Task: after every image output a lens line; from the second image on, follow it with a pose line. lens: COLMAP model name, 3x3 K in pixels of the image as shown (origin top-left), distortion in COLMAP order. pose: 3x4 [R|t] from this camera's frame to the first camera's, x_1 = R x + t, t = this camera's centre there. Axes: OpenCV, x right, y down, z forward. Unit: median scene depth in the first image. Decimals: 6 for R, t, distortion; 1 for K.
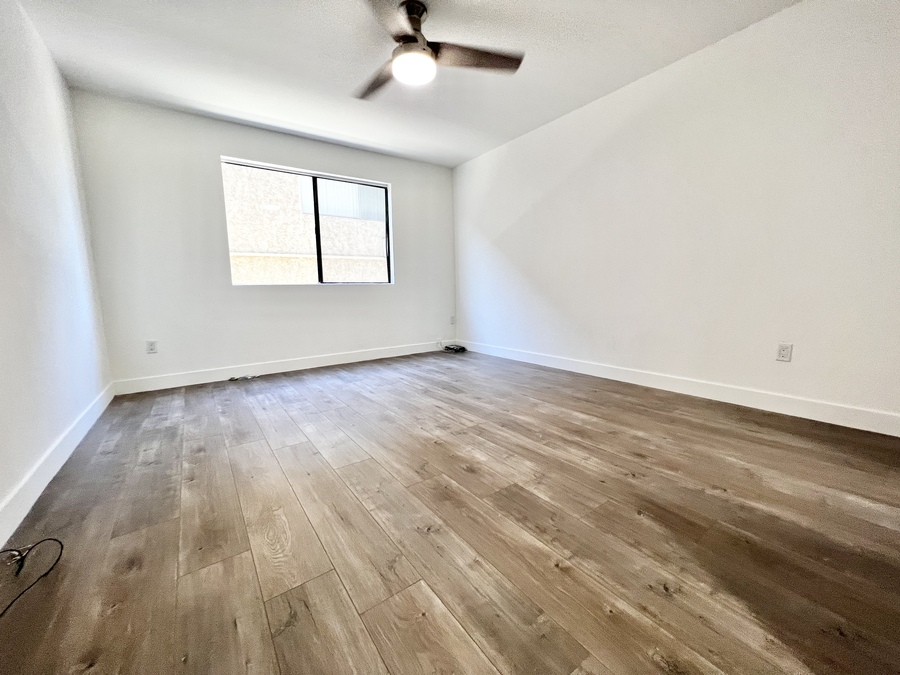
lens RADIAL K [[359.3, 0, 451.9], [0, 359.3, 336.7], [0, 0, 1]] dist [-0.001587, 0.001277]
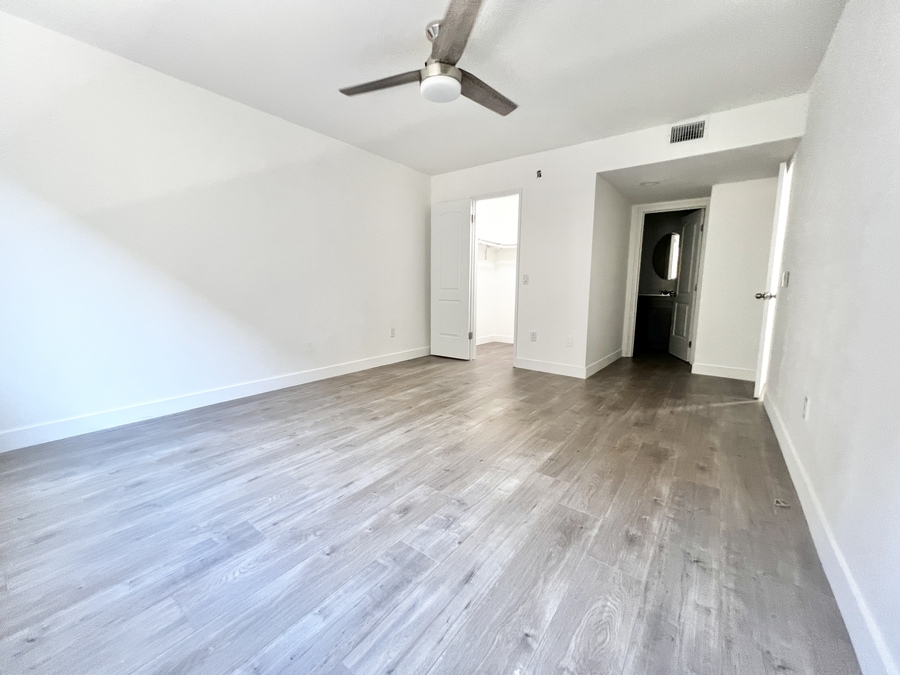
lens RADIAL K [[359.3, 0, 454.8], [0, 359.3, 337.4], [0, 0, 1]] dist [-0.001587, 0.001277]
pose [[-0.305113, -0.112023, 0.945704, -0.973046], [0.127143, 0.979375, 0.157031, -0.180587], [-0.943791, 0.168152, -0.284577, 1.168404]]
